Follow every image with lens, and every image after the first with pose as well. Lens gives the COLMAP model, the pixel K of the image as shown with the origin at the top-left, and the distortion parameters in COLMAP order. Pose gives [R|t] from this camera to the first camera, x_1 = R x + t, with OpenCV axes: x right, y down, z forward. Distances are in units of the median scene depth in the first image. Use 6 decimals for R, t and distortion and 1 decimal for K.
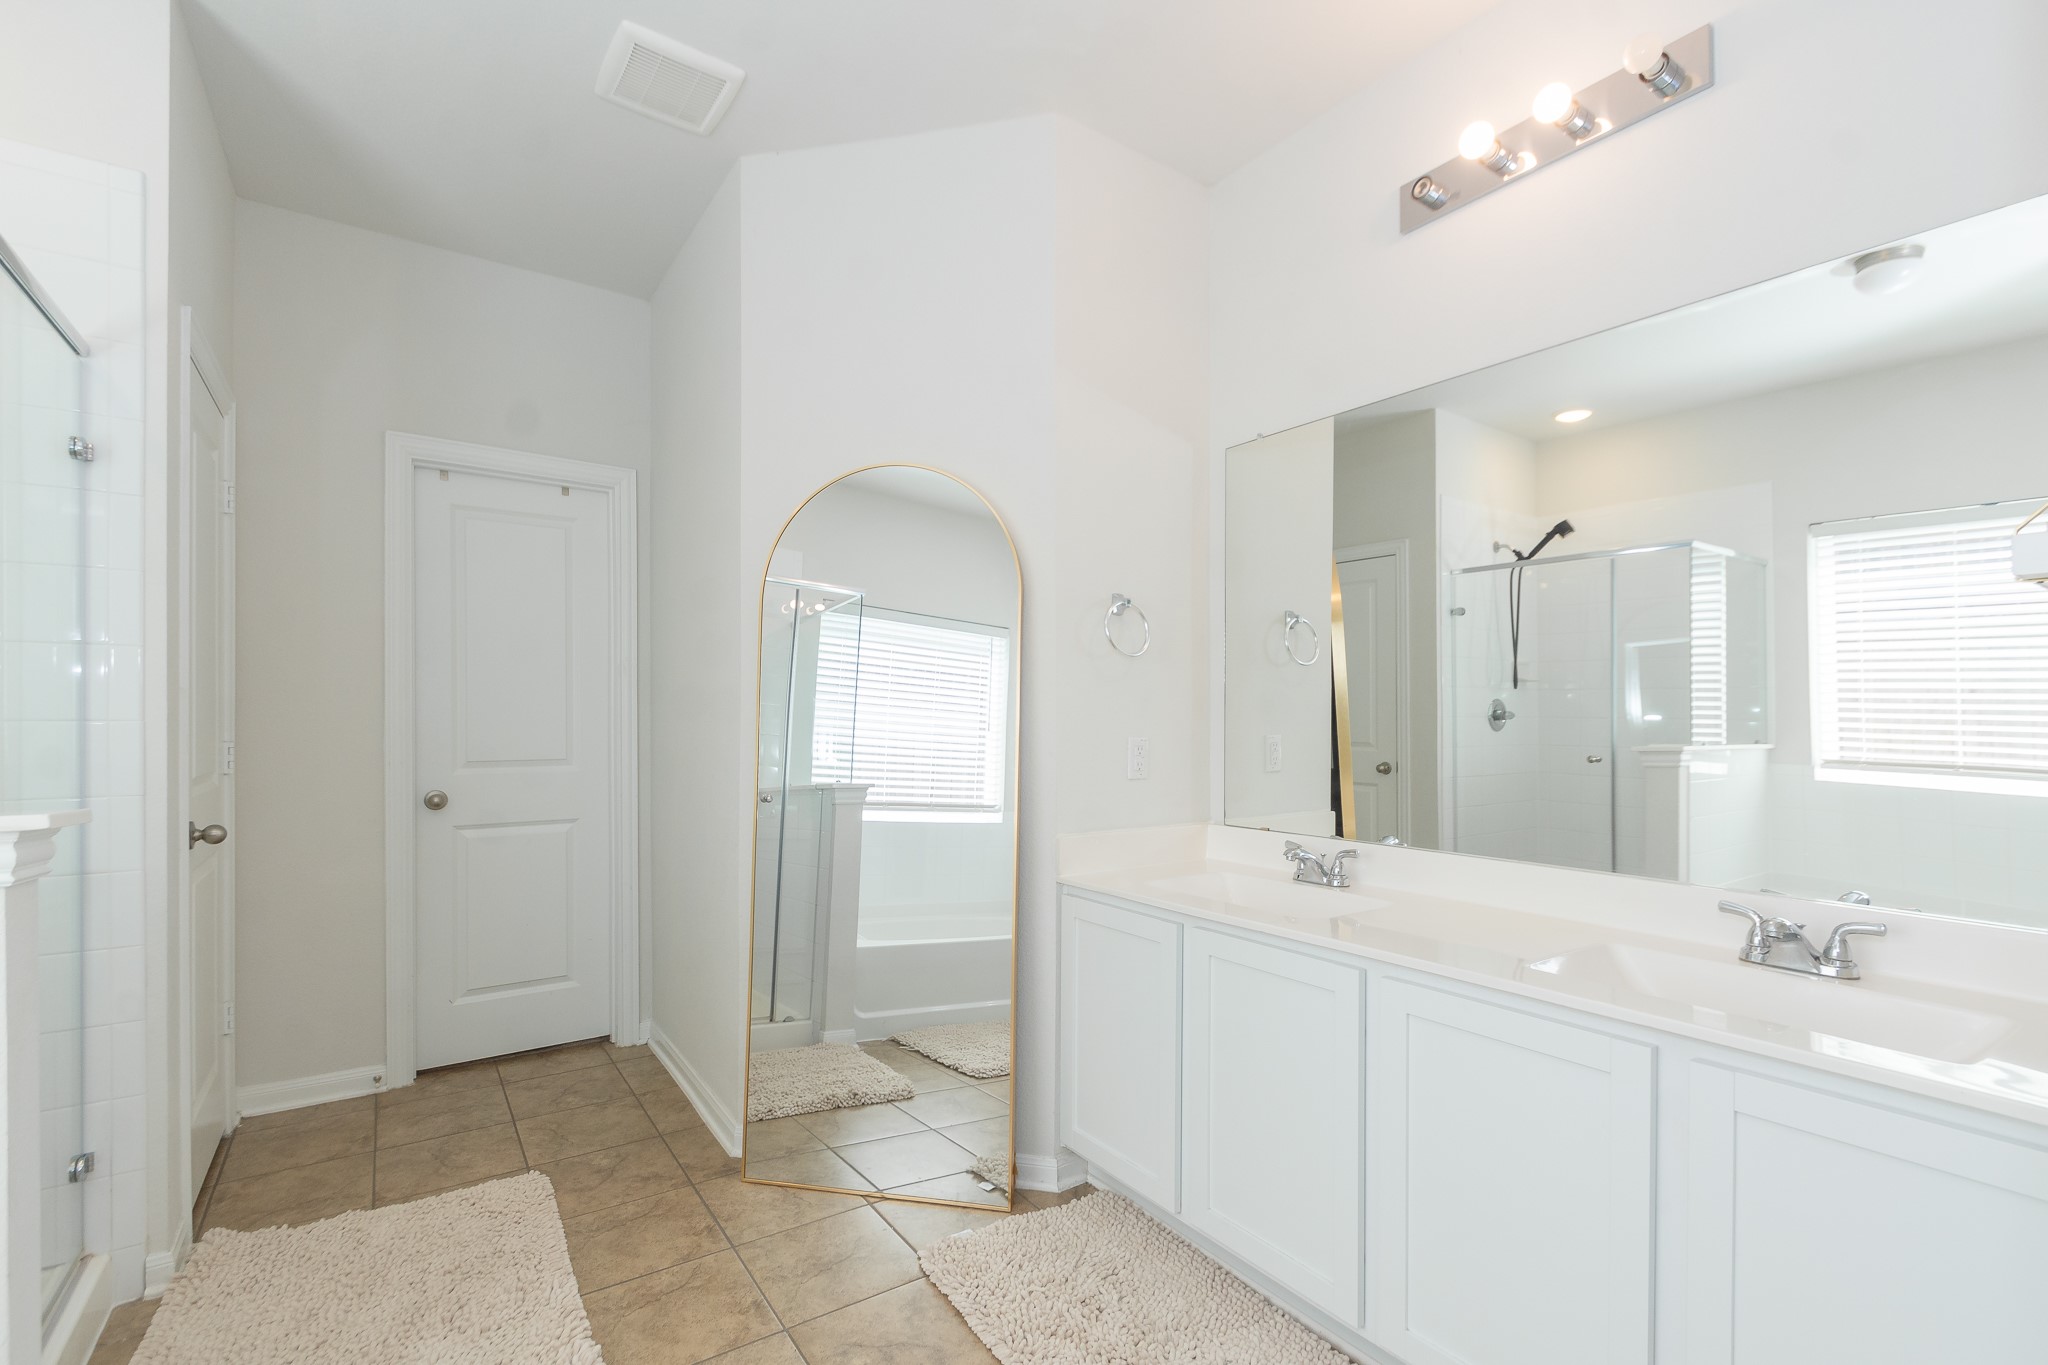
lens RADIAL K [[928.4, 0, 1024.3], [0, 928.4, 719.3], [0, 0, 1]] dist [0.000210, -0.000016]
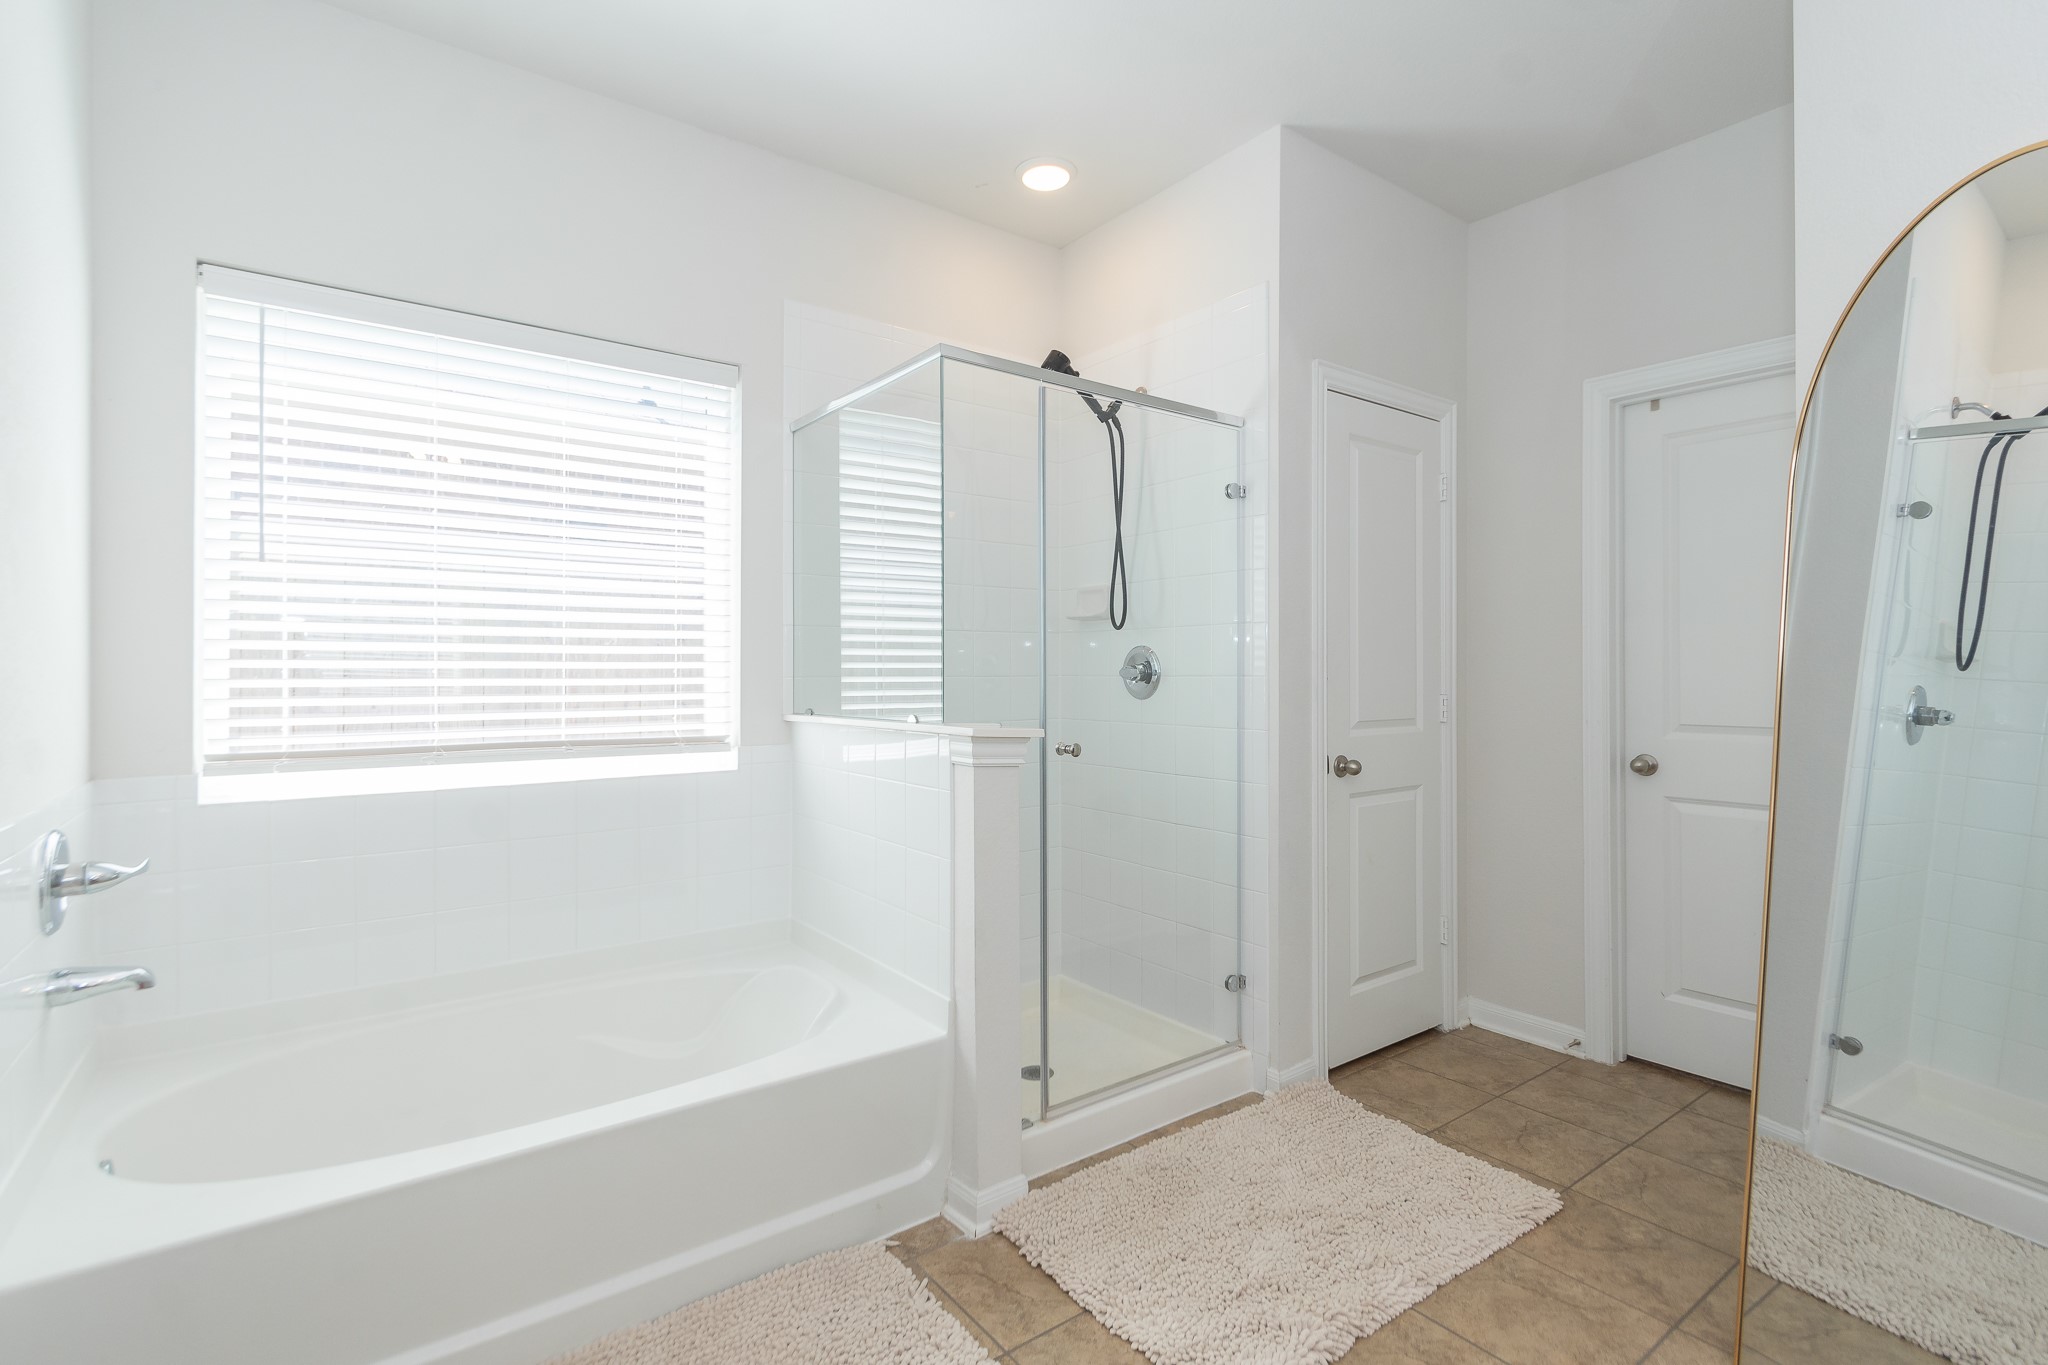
lens RADIAL K [[957.1, 0, 1024.5], [0, 957.1, 657.9], [0, 0, 1]] dist [0.000047, 0.000312]
pose [[0.043732, -0.011799, -0.998974, 0.353069], [-0.004406, 0.999918, -0.012003, -0.005191], [0.999034, 0.004926, 0.043677, 0.446189]]
